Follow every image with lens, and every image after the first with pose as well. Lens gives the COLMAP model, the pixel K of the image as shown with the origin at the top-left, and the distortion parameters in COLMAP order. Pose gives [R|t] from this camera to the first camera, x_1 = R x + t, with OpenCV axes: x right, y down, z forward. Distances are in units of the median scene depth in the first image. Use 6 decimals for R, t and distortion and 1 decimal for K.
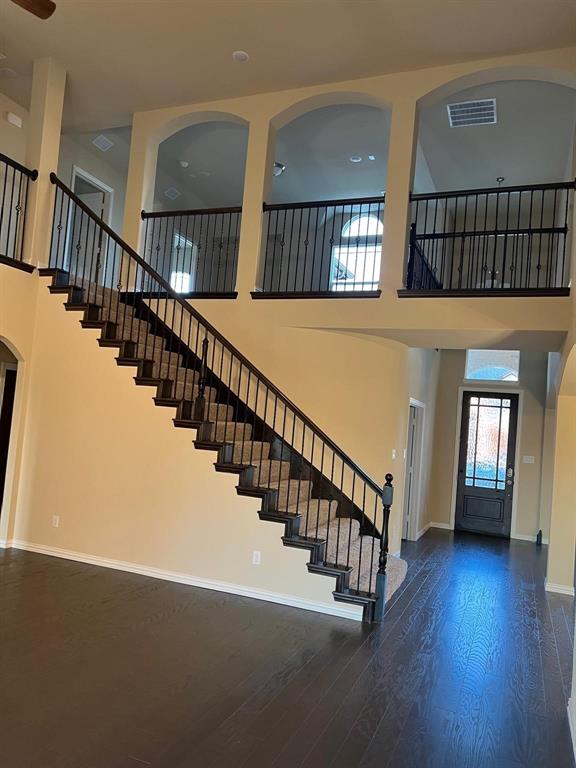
lens RADIAL K [[583.3, 0, 274.0], [0, 583.3, 394.1], [0, 0, 1]] dist [0.037850, -0.041136]
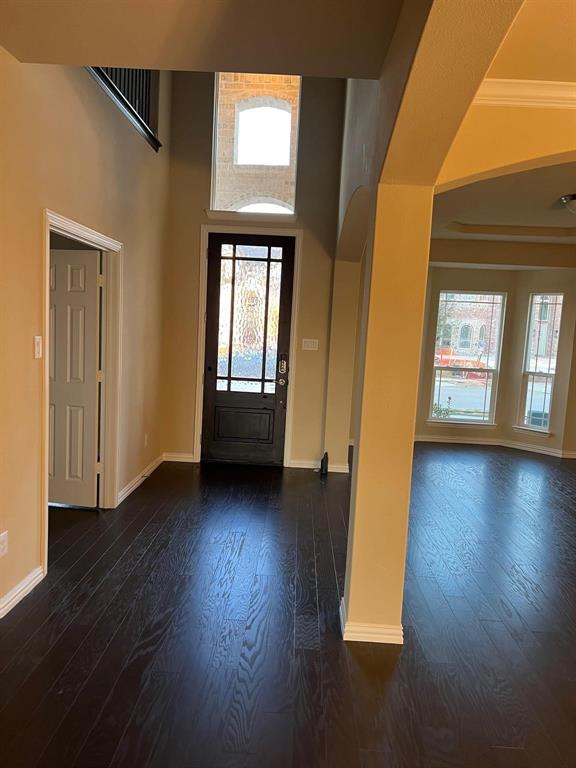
lens RADIAL K [[583.3, 0, 285.2], [0, 583.3, 385.7], [0, 0, 1]] dist [0.037850, -0.041136]
pose [[0.936979, -0.067666, 0.342770, 0.189265], [0.007273, 0.984631, 0.174494, 0.045146], [-0.349309, -0.161004, 0.923071, 0.419433]]
